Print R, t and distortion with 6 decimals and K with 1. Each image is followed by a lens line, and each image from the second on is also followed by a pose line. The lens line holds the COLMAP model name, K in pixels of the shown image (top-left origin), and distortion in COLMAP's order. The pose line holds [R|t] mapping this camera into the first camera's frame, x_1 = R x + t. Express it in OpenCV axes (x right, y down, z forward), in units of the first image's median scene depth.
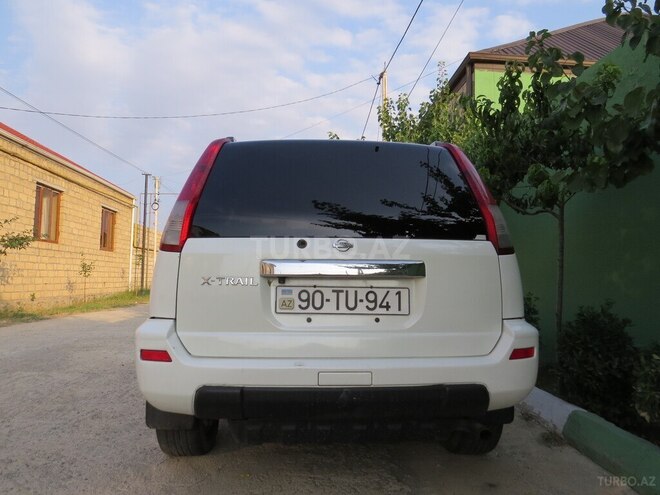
lens RADIAL K [[471.8, 0, 327.8], [0, 471.8, 250.7], [0, 0, 1]] dist [-0.007033, 0.000543]
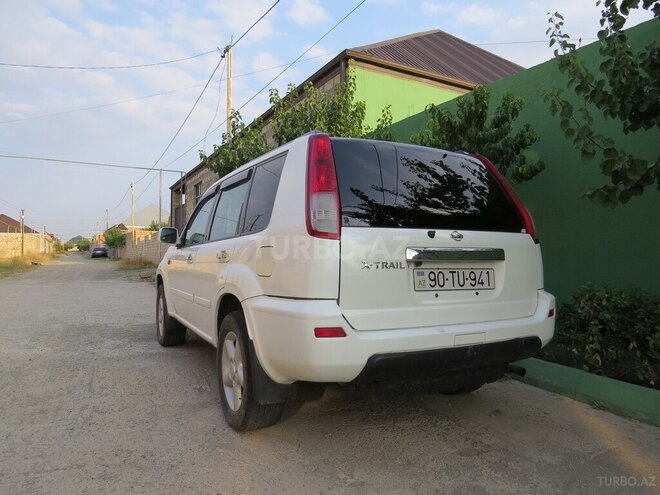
lens RADIAL K [[498.5, 0, 335.6], [0, 498.5, 248.0], [0, 0, 1]] dist [-0.004907, -0.003749]
pose [[0.905708, -0.000021, 0.423902, -0.830748], [-0.012893, 0.999536, 0.027598, -0.011679], [-0.423706, -0.030462, 0.905288, -0.077868]]
